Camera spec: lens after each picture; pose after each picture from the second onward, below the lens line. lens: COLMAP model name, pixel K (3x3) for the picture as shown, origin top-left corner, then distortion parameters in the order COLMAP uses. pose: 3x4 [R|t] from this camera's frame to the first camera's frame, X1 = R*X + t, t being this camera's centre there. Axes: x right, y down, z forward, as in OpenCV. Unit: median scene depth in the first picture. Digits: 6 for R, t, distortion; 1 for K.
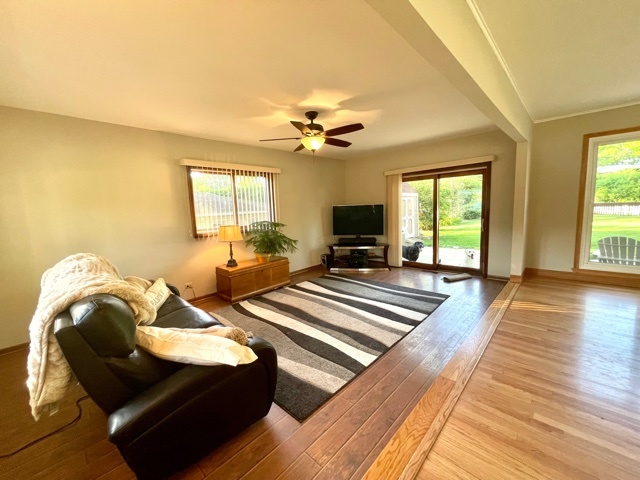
lens RADIAL K [[259.4, 0, 319.8], [0, 259.4, 241.2], [0, 0, 1]] dist [-0.004662, -0.000164]
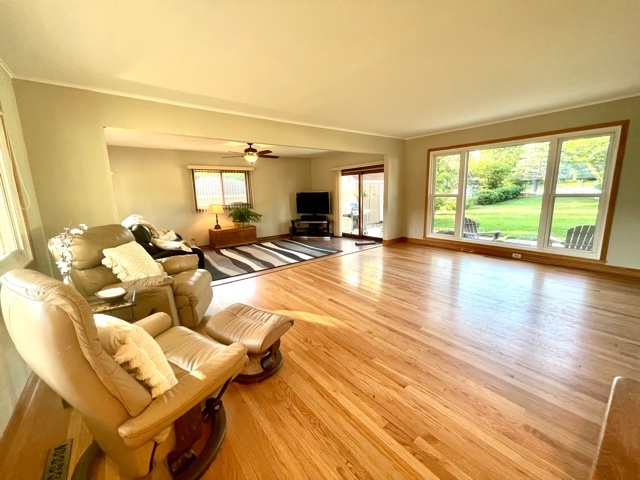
lens RADIAL K [[259.4, 0, 319.9], [0, 259.4, 238.9], [0, 0, 1]] dist [-0.004662, -0.000164]
pose [[0.989426, 0.039879, -0.139449, 0.513414], [-0.031551, 0.997612, 0.061435, 0.035610], [0.141566, -0.056385, 0.988322, -0.528680]]
